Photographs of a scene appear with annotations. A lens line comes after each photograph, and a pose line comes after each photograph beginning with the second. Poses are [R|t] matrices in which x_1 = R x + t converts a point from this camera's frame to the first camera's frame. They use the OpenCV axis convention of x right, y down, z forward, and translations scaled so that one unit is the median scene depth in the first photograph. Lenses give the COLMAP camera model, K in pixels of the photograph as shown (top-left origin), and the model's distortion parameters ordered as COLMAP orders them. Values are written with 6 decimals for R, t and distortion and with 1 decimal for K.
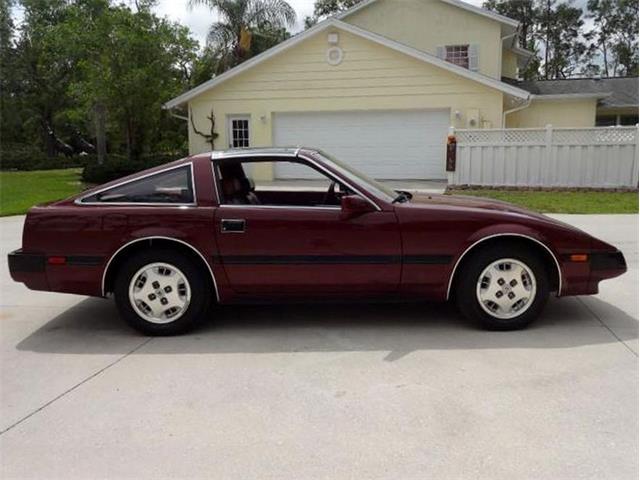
lens RADIAL K [[569.1, 0, 317.7], [0, 569.1, 240.0], [0, 0, 1]] dist [0.003351, 0.011430]
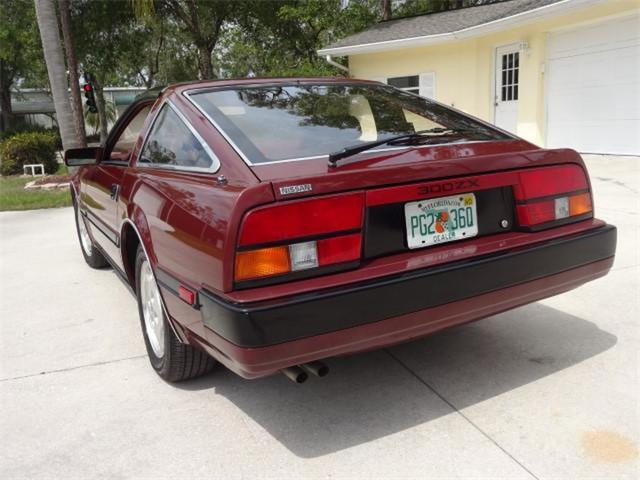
lens RADIAL K [[569.1, 0, 317.7], [0, 569.1, 240.0], [0, 0, 1]] dist [0.003351, 0.011430]
pose [[-0.465376, -0.151407, 0.872067, -0.192265], [0.196524, 0.942993, 0.268595, -0.037427], [-0.863020, 0.296379, -0.409091, 0.317726]]
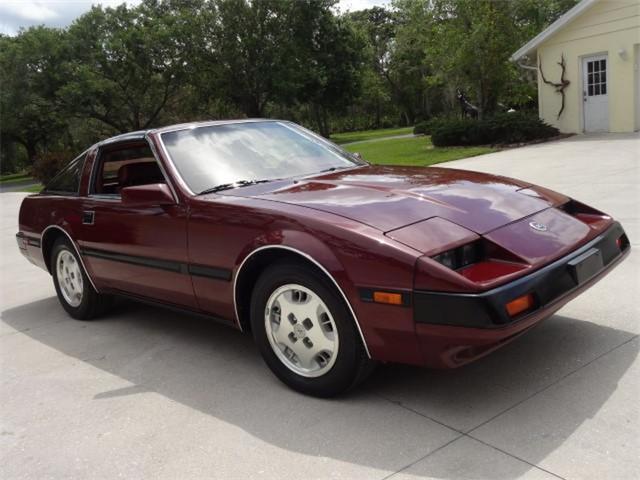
lens RADIAL K [[560.6, 0, 320.0], [0, 560.6, 240.0], [0, 0, 1]] dist [-0.003266, 0.013604]
pose [[0.727737, 0.062242, -0.683026, 0.161580], [-0.008018, 0.996578, 0.082271, -0.013942], [0.685809, -0.054395, 0.725746, 0.120103]]
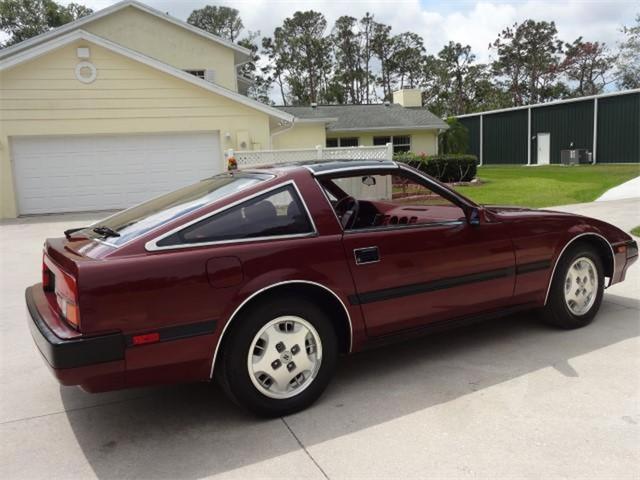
lens RADIAL K [[568.3, 0, 320.0], [0, 568.3, 240.0], [0, 0, 1]] dist [0.004326, 0.005502]
pose [[0.861263, -0.098347, 0.498551, -0.125266], [0.120779, 0.992596, -0.012845, -0.009034], [-0.493597, 0.071277, 0.866765, 0.068927]]
